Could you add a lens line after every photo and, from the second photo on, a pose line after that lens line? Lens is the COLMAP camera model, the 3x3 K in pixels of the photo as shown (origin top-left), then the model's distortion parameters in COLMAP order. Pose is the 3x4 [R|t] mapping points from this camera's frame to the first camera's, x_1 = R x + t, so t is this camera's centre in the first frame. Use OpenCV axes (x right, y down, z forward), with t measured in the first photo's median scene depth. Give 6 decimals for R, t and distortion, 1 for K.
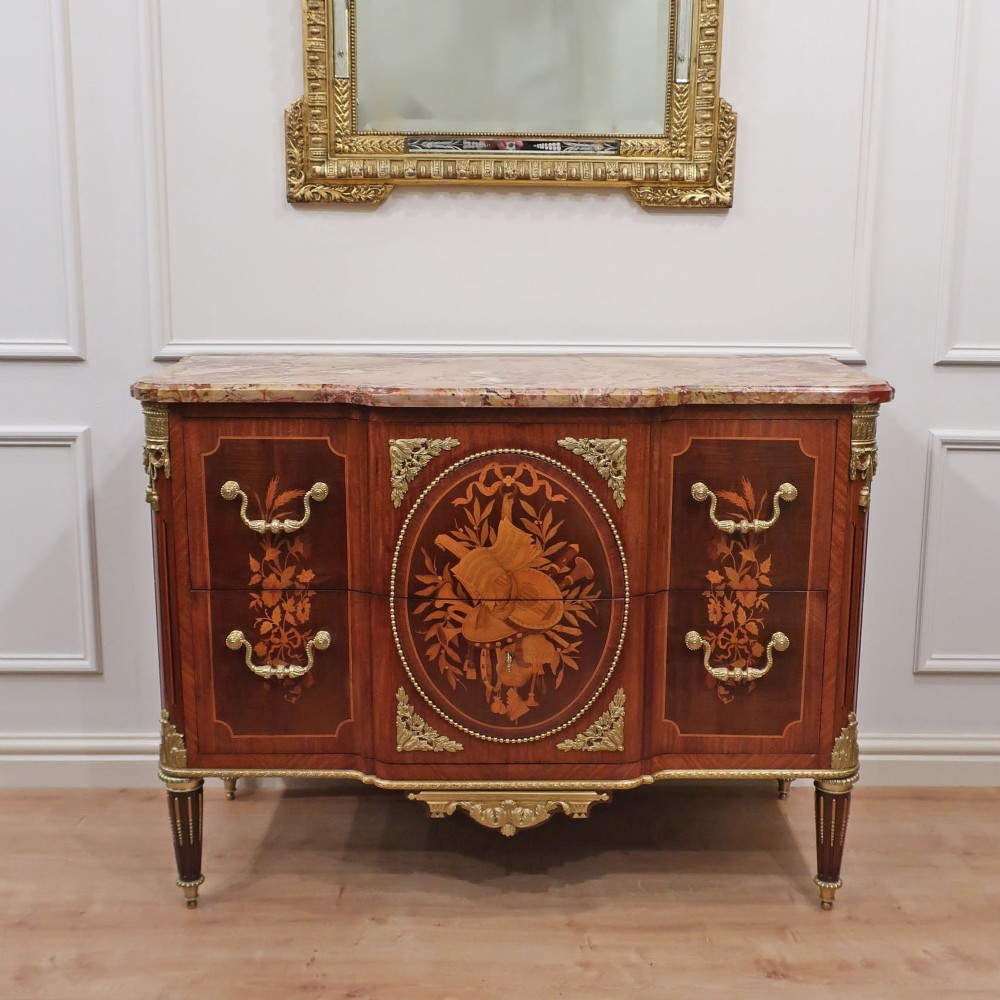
lens RADIAL K [[1147.6, 0, 496.8], [0, 1147.6, 506.4], [0, 0, 1]] dist [0.008027, 0.000000]
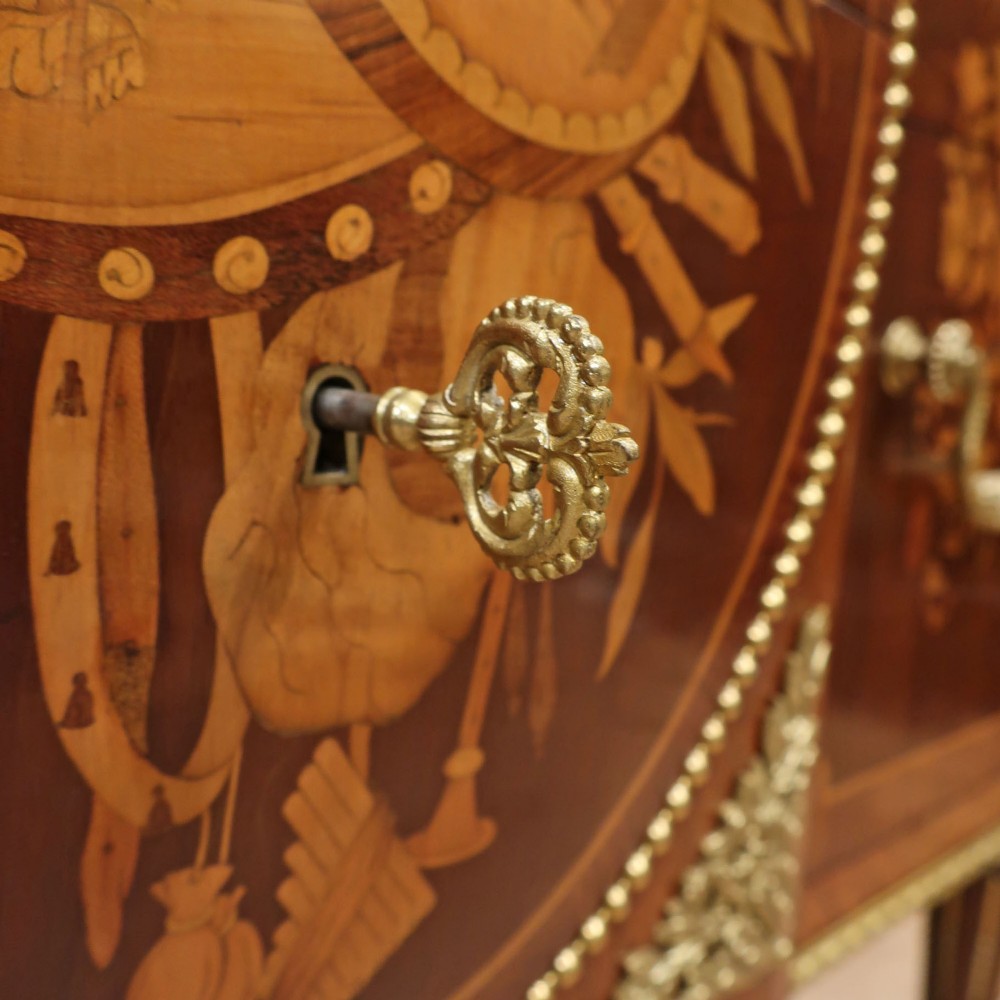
lens RADIAL K [[1147.6, 0, 502.5], [0, 1147.6, 492.6], [0, 0, 1]] dist [0.008027, 0.000000]
pose [[0.708104, -0.061539, 0.703421, -0.045856], [0.076703, 0.997004, 0.010009, 0.134729], [-0.701930, 0.046867, 0.710703, 0.905625]]
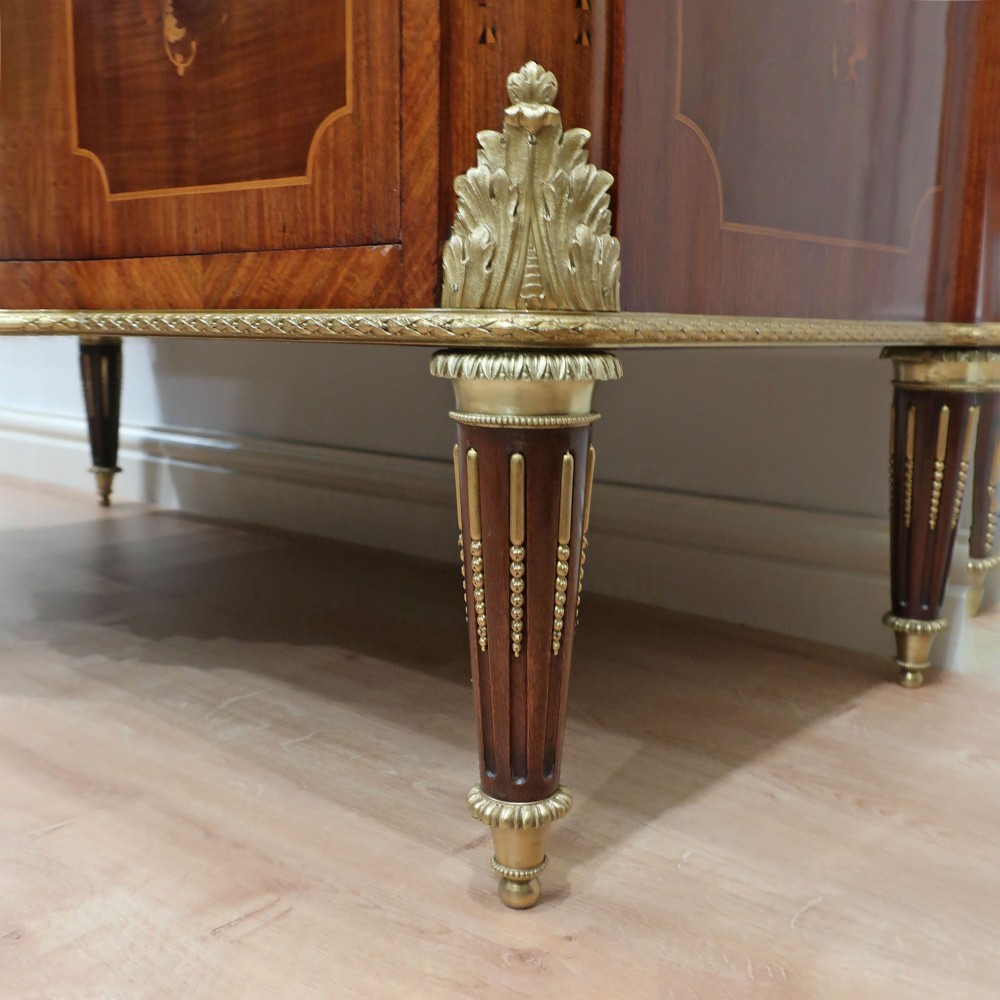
lens RADIAL K [[1089.1, 0, 499.4], [0, 1089.1, 492.9], [0, 0, 1]] dist [0.002074, 0.000000]
pose [[0.769754, 0.113777, -0.628120, 0.466256], [-0.133534, 0.990917, 0.015850, 0.270790], [0.624218, 0.071675, 0.777955, 0.853657]]
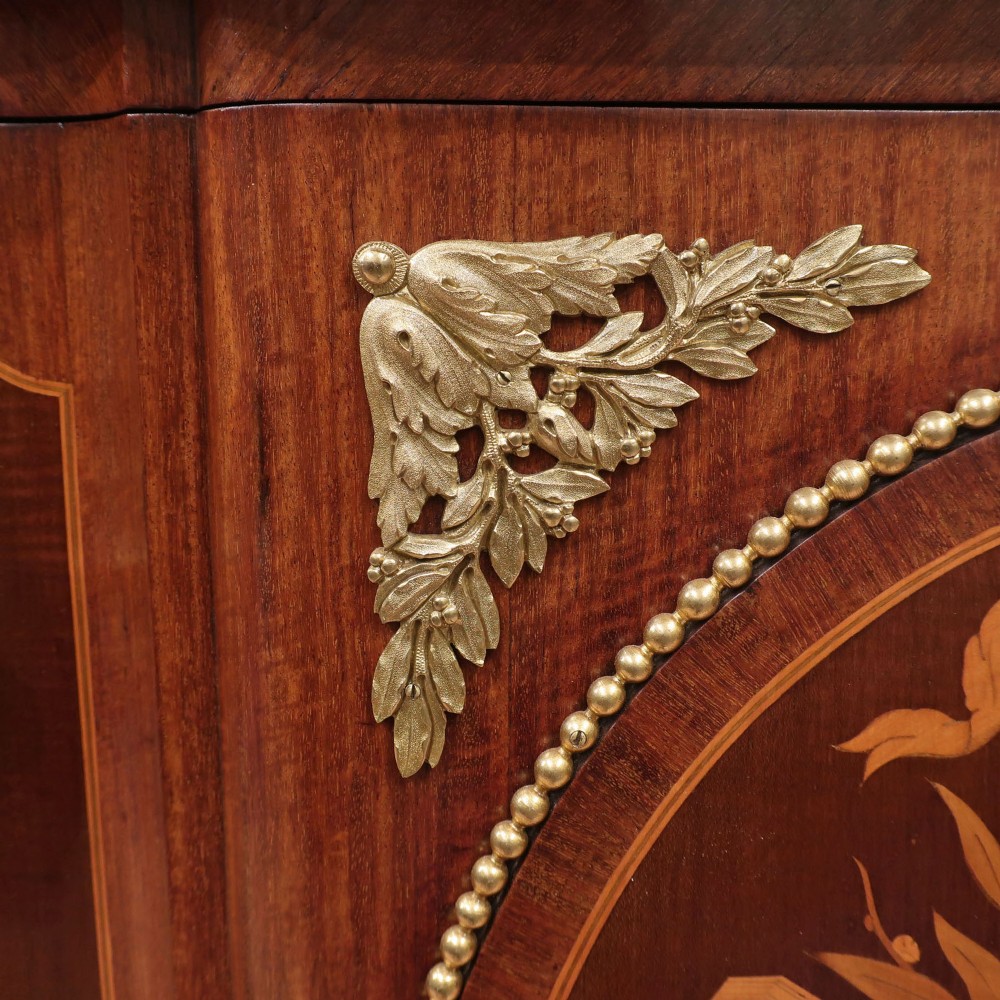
lens RADIAL K [[1147.6, 0, 523.0], [0, 1147.6, 522.9], [0, 0, 1]] dist [0.008027, 0.000000]
pose [[0.999703, 0.004835, 0.023876, -0.075294], [-0.005184, 0.999880, 0.014601, -0.028900], [-0.023802, -0.014720, 0.999608, 0.839269]]
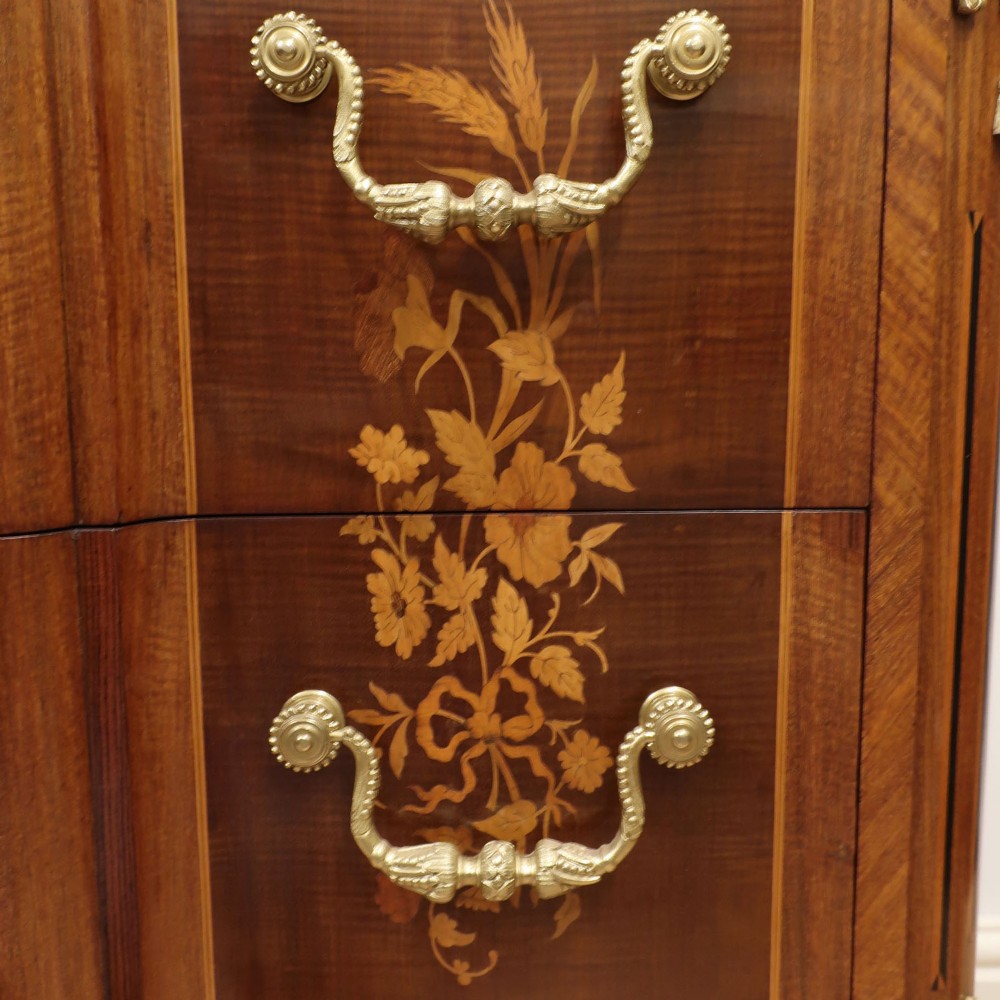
lens RADIAL K [[1147.6, 0, 494.2], [0, 1147.6, 500.8], [0, 0, 1]] dist [0.008027, 0.000000]
pose [[0.999479, -0.015743, 0.028172, 0.204387], [0.016910, 0.998989, -0.041650, 0.080815], [-0.027488, 0.042105, 0.998735, 0.766042]]
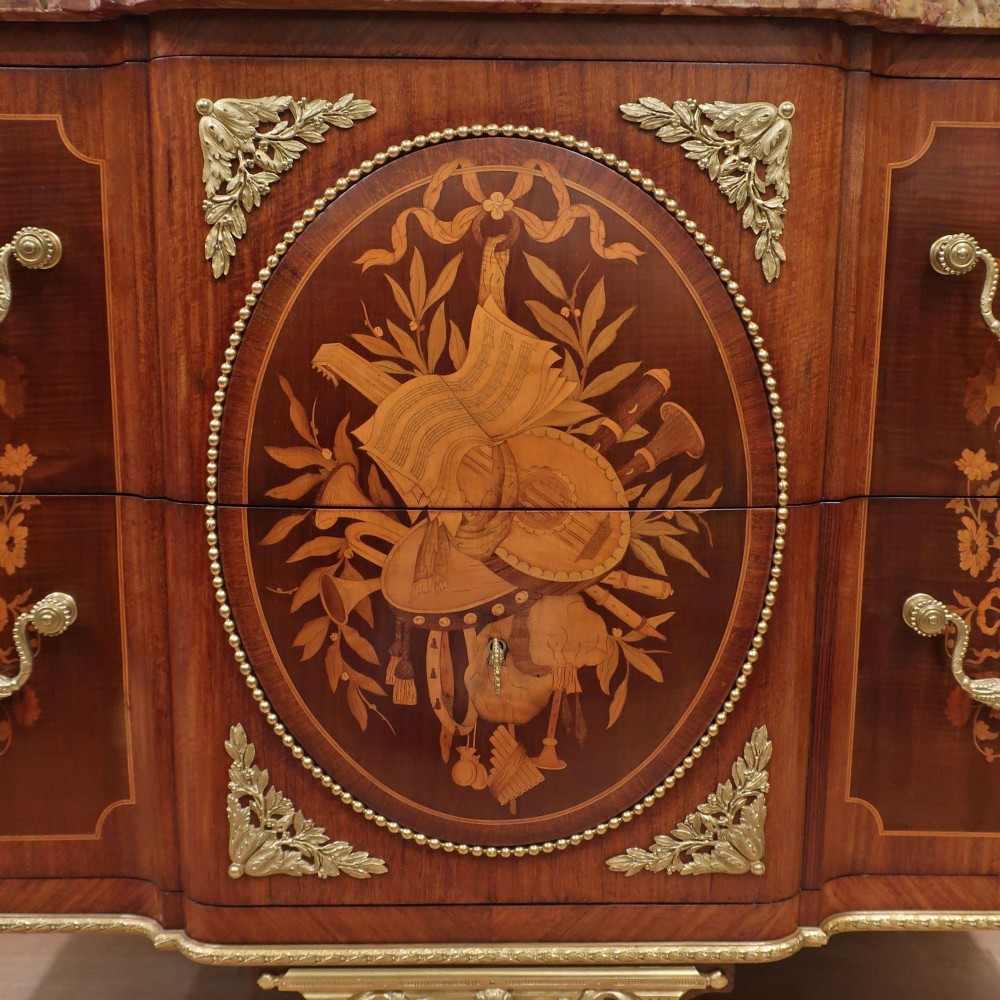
lens RADIAL K [[1147.6, 0, 509.5], [0, 1147.6, 519.5], [0, 0, 1]] dist [0.008027, 0.000000]
pose [[0.999533, 0.003603, 0.030330, 0.002614], [-0.002977, 0.999782, -0.020687, 0.091047], [-0.030398, 0.020587, 0.999326, 0.577182]]
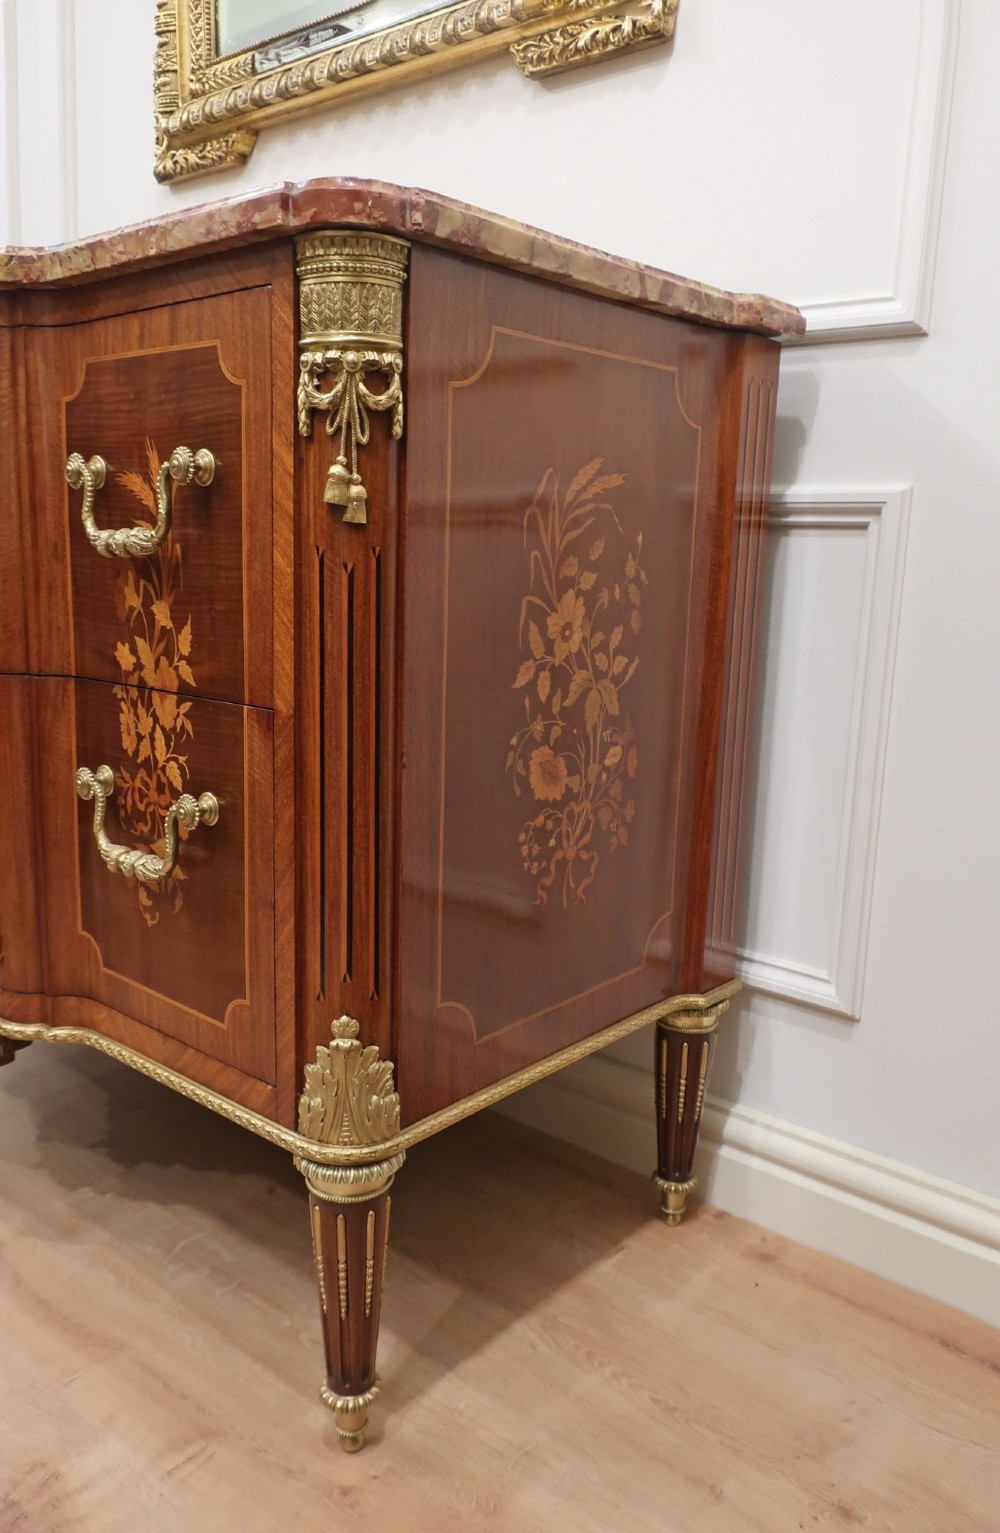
lens RADIAL K [[1161.0, 0, 470.2], [0, 1161.0, 763.4], [0, 0, 1]] dist [0.003320, 0.002041]
pose [[0.763921, 0.132797, -0.631498, 0.618053], [-0.139504, 0.989441, 0.039310, 0.066372], [0.630050, 0.058066, 0.774381, 0.713954]]
